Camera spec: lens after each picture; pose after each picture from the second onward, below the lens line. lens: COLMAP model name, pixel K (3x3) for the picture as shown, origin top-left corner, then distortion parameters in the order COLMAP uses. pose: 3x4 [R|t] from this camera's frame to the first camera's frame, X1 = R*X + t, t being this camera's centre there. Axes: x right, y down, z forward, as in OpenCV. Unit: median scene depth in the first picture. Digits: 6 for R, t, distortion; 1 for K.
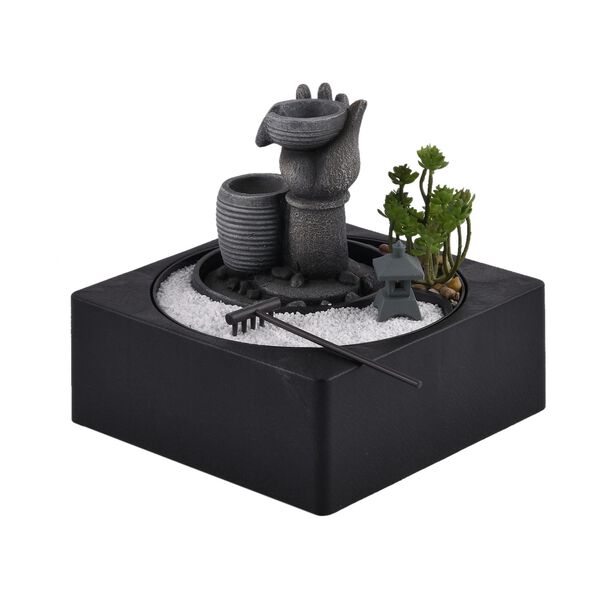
lens RADIAL K [[2101.6, 0, 300.0], [0, 2101.6, 300.0], [0, 0, 1]] dist [-0.027677, 0.681564]
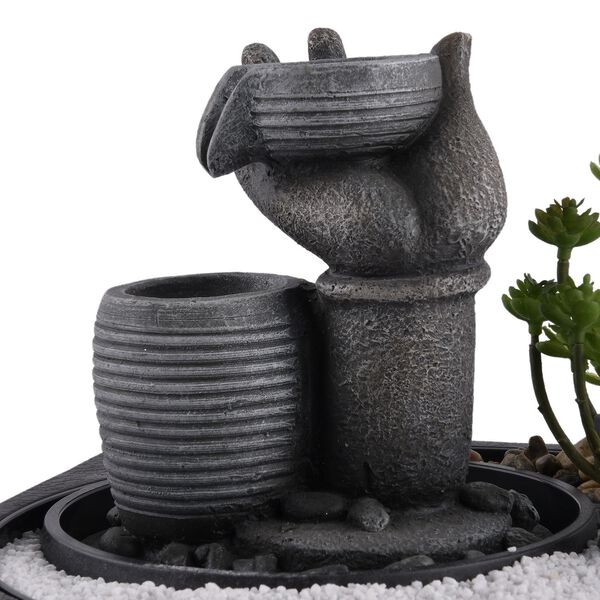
lens RADIAL K [[2101.6, 0, 300.0], [0, 2101.6, 300.0], [0, 0, 1]] dist [-0.027677, 0.681564]
pose [[0.930944, -0.077019, 0.356948, -0.140620], [0.157519, 0.966581, -0.202259, 0.026608], [-0.329441, 0.244518, 0.911965, 0.662173]]
